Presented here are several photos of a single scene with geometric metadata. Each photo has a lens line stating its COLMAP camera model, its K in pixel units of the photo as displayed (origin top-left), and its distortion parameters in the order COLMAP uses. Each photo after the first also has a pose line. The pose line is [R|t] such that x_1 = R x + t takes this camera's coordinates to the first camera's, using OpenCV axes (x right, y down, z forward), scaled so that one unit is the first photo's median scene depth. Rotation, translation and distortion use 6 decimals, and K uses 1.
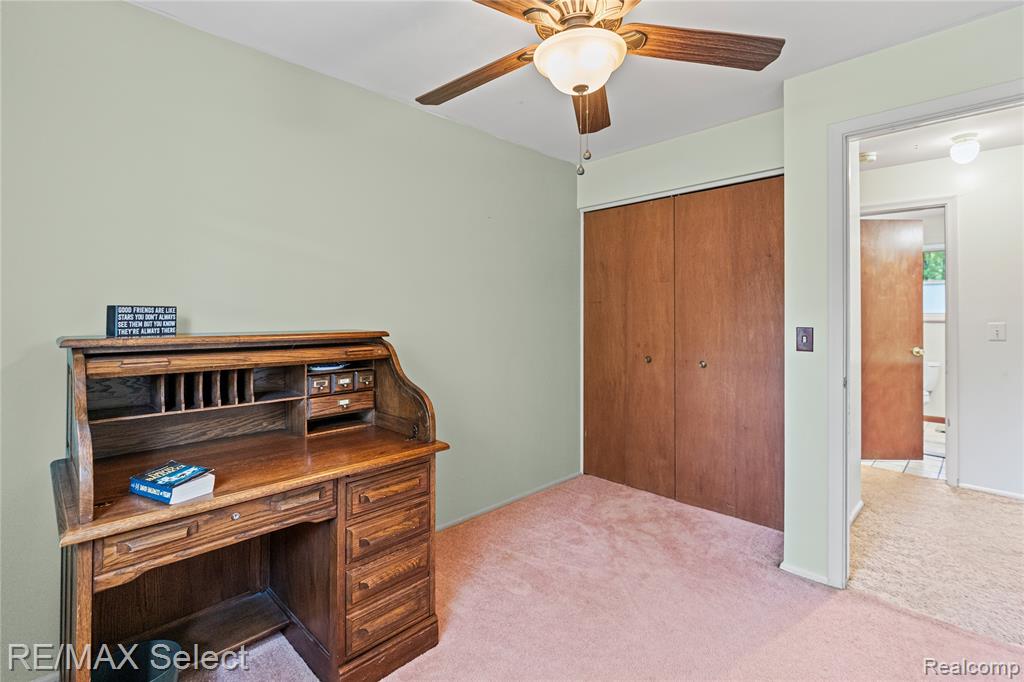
lens RADIAL K [[467.9, 0, 519.7], [0, 467.9, 326.0], [0, 0, 1]] dist [-0.013147, 0.000424]
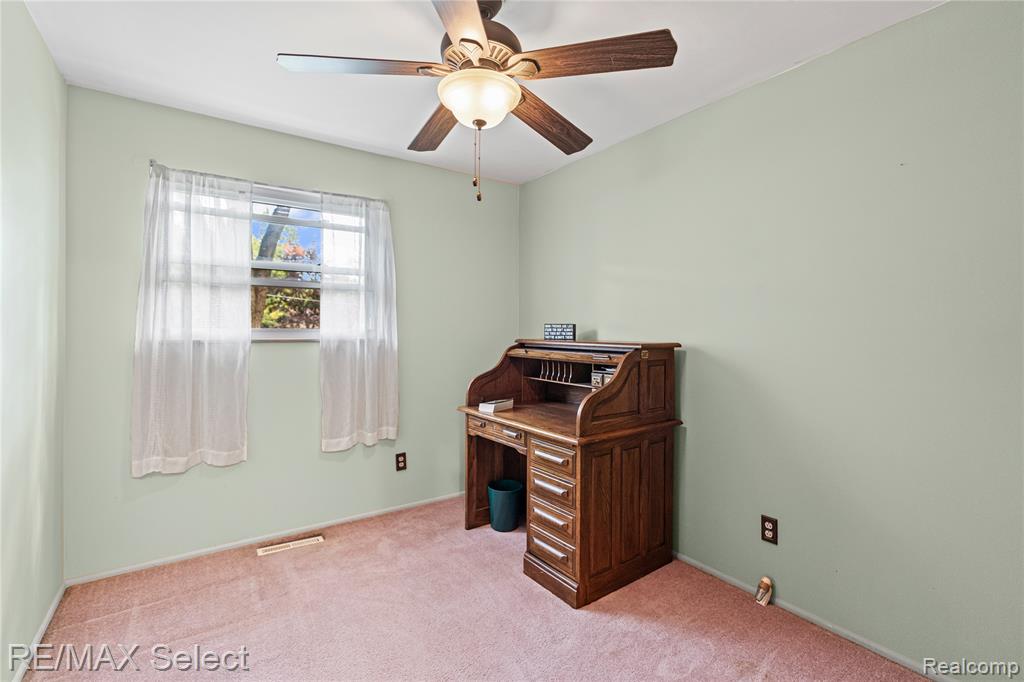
lens RADIAL K [[467.9, 0, 519.7], [0, 467.9, 326.0], [0, 0, 1]] dist [-0.013147, 0.000424]
pose [[-0.199215, -0.007782, -0.979925, 1.146405], [-0.007299, 0.999953, -0.006457, -0.022520], [0.979929, 0.005866, -0.199262, 1.248764]]
